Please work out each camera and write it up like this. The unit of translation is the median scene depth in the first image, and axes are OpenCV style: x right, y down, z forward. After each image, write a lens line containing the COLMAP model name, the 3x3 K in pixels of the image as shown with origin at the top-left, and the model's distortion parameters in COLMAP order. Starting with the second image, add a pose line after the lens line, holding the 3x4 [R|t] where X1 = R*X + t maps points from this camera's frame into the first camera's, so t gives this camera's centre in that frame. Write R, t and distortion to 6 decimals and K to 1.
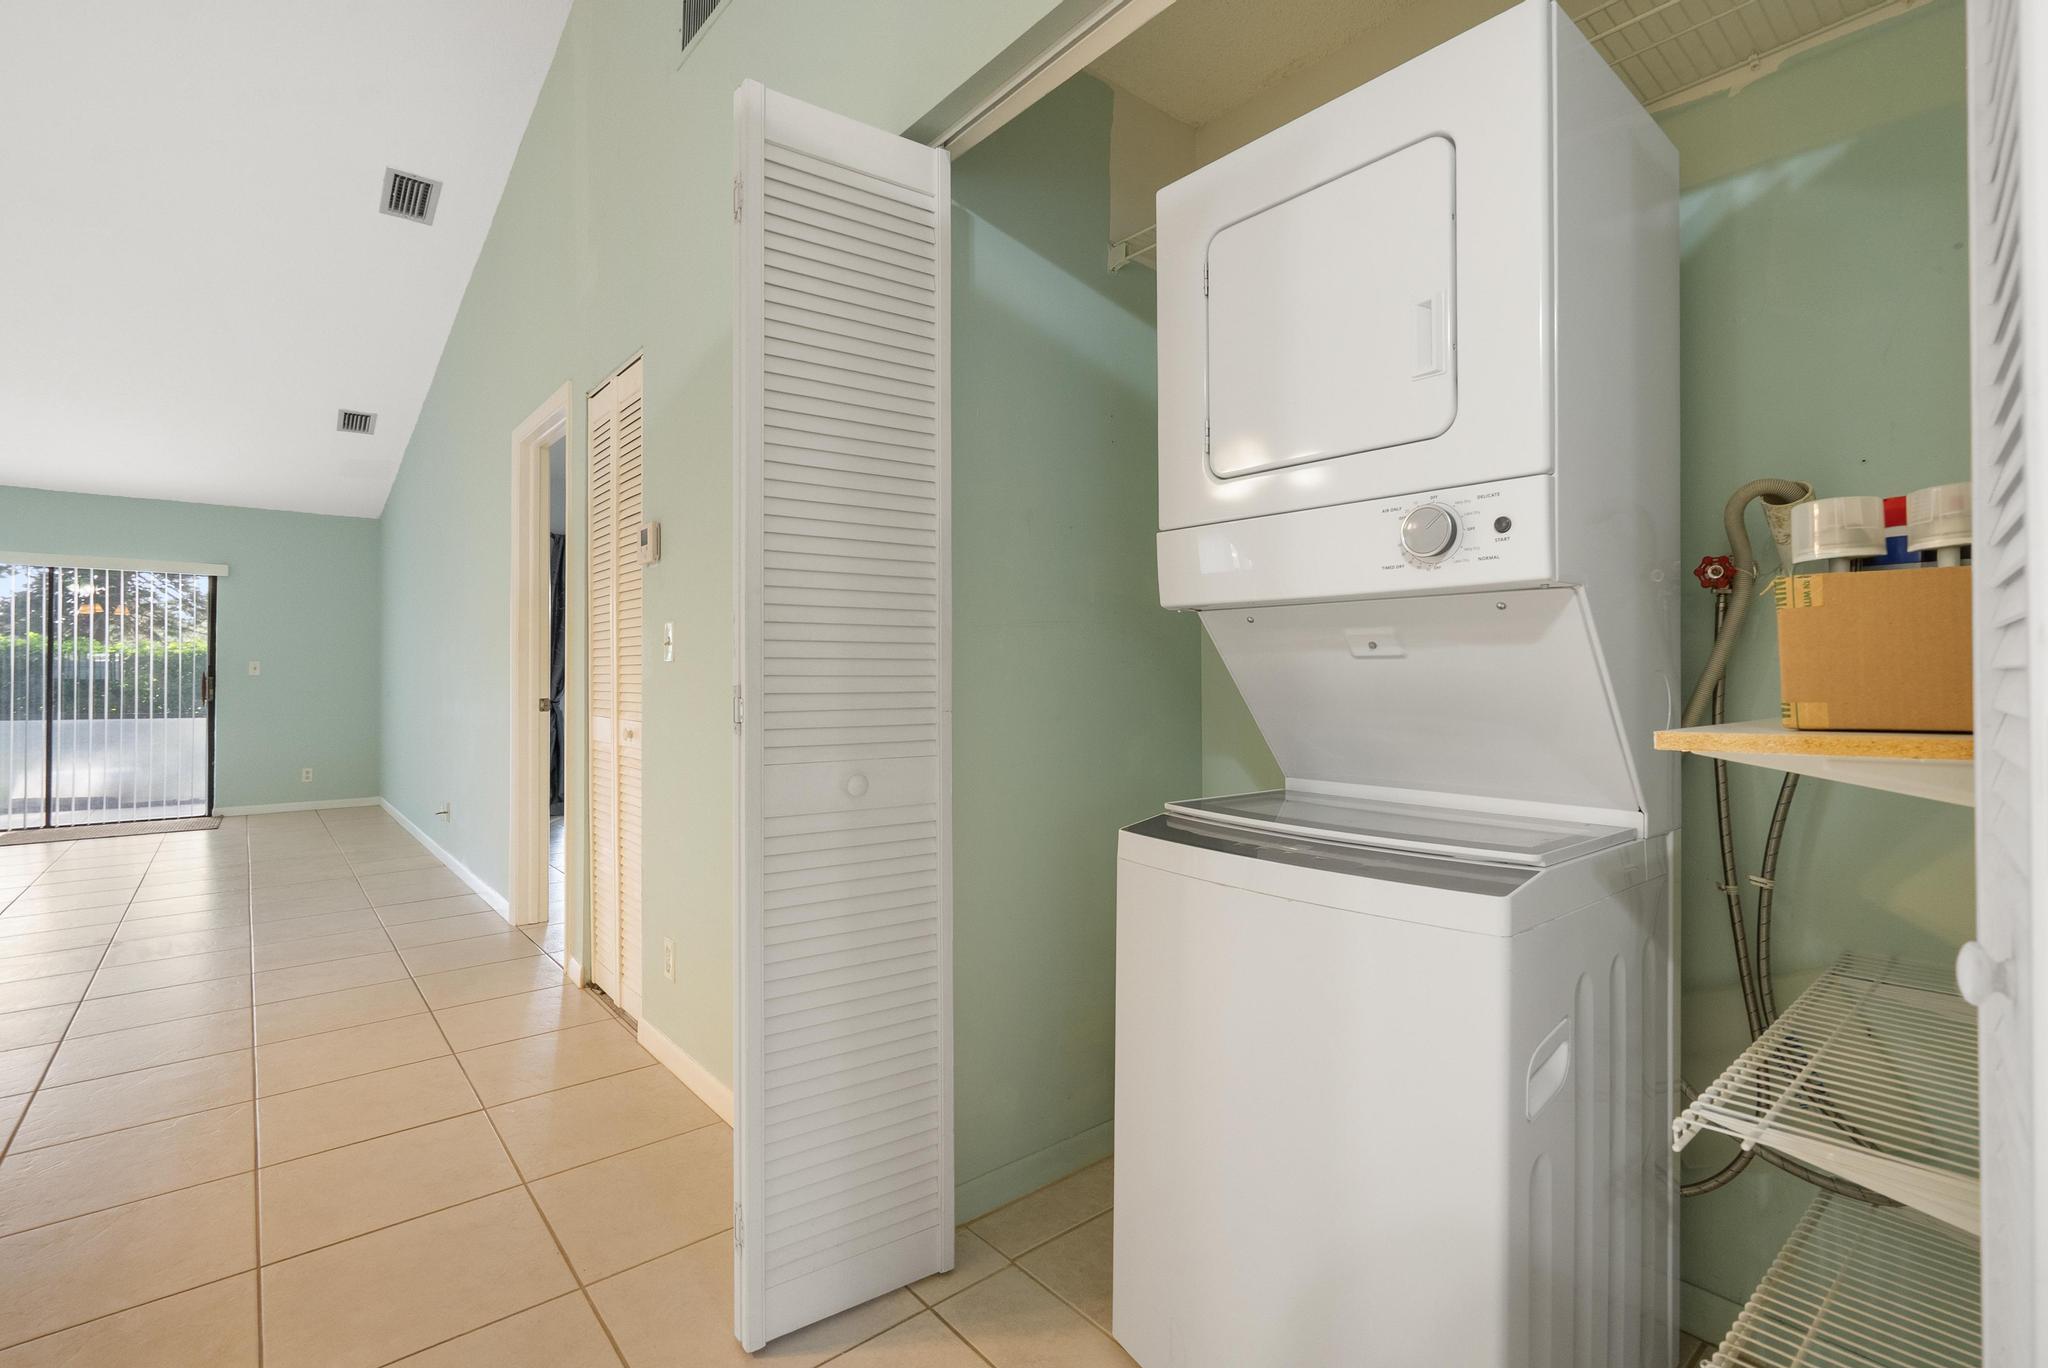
lens RADIAL K [[935.0, 0, 1036.3], [0, 935.0, 666.8], [0, 0, 1]] dist [0.000029, -0.002015]
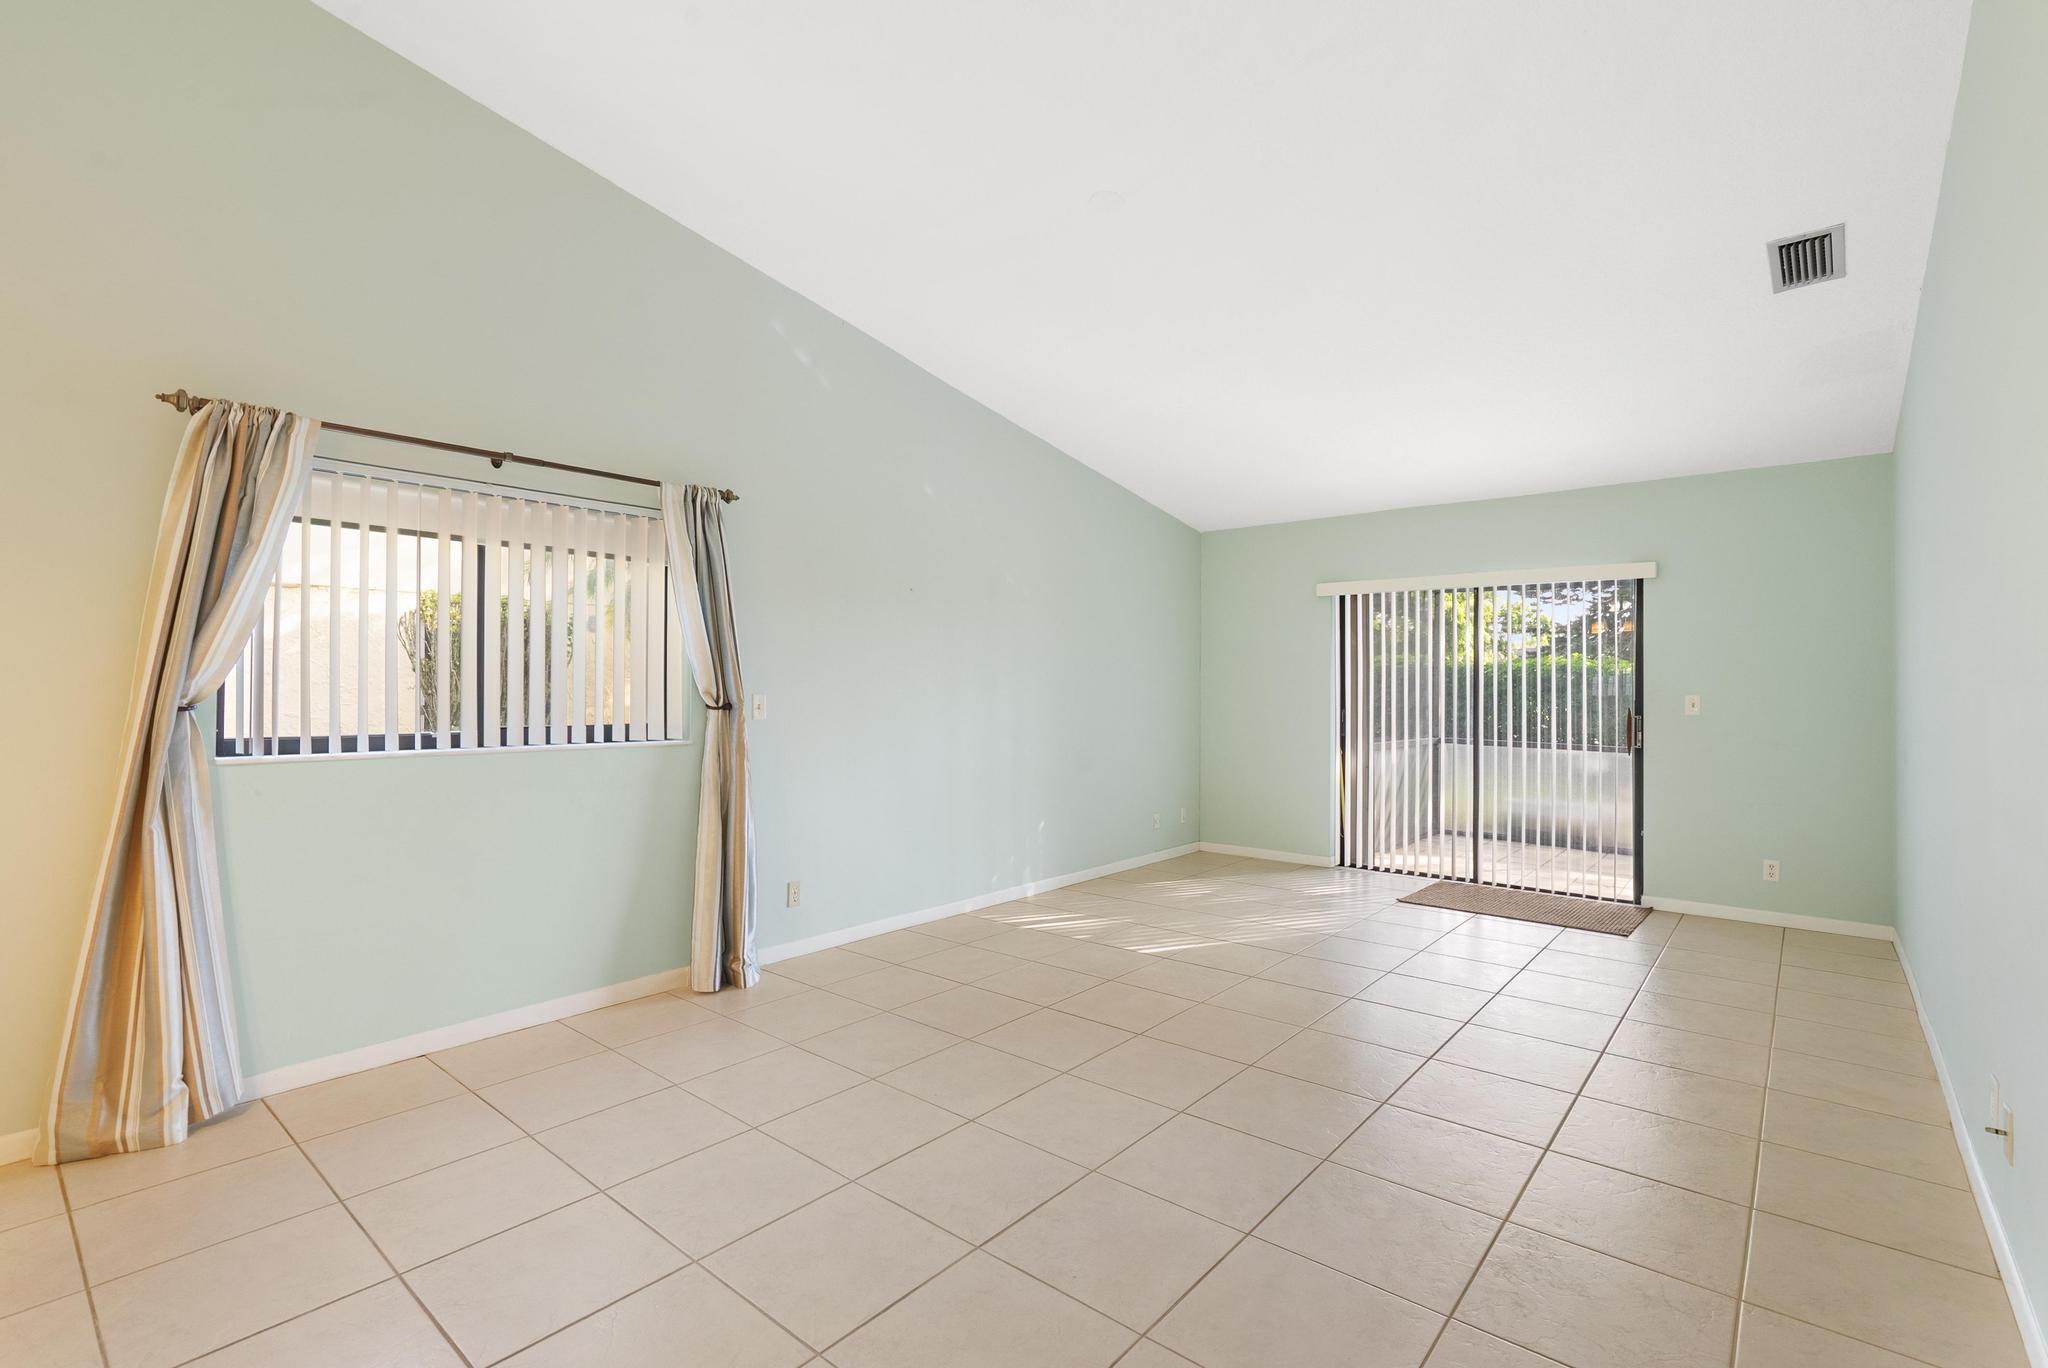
lens RADIAL K [[935.0, 0, 1015.6], [0, 935.0, 677.6], [0, 0, 1]] dist [0.000029, -0.002015]
pose [[0.162639, -0.005478, -0.986670, -0.245483], [0.009229, 0.999949, -0.004030, -0.021765], [0.986642, -0.008451, 0.162682, 0.413747]]
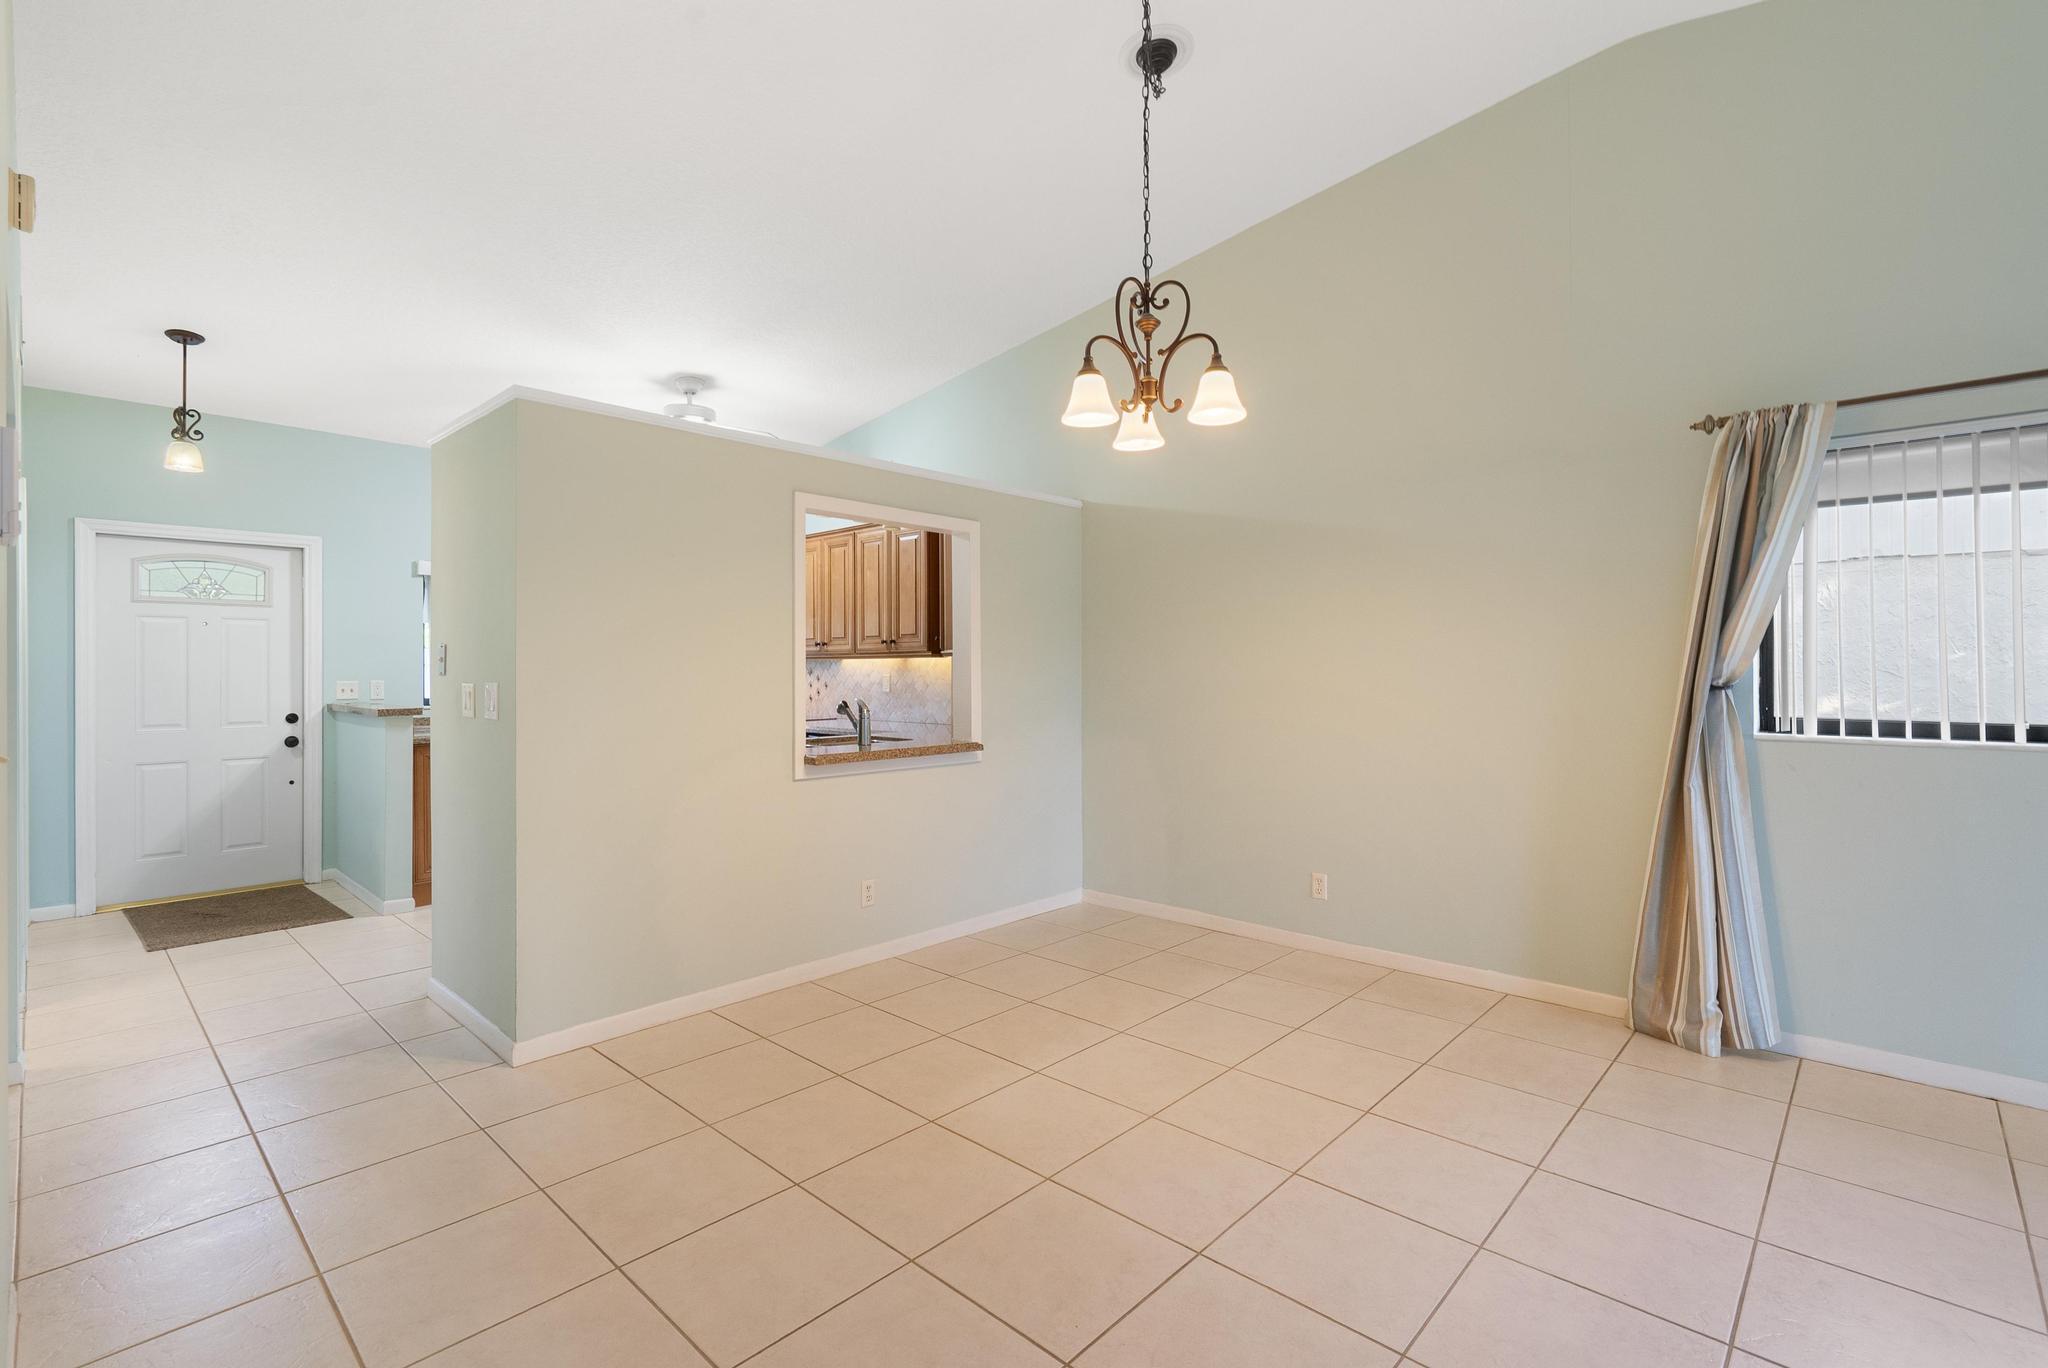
lens RADIAL K [[935.0, 0, 1030.0], [0, 935.0, 667.5], [0, 0, 1]] dist [0.000029, -0.002015]
pose [[-0.993501, 0.006276, -0.113650, -0.301979], [0.007901, 0.999873, -0.013852, -0.019716], [0.113548, -0.014660, -0.993424, 0.545114]]
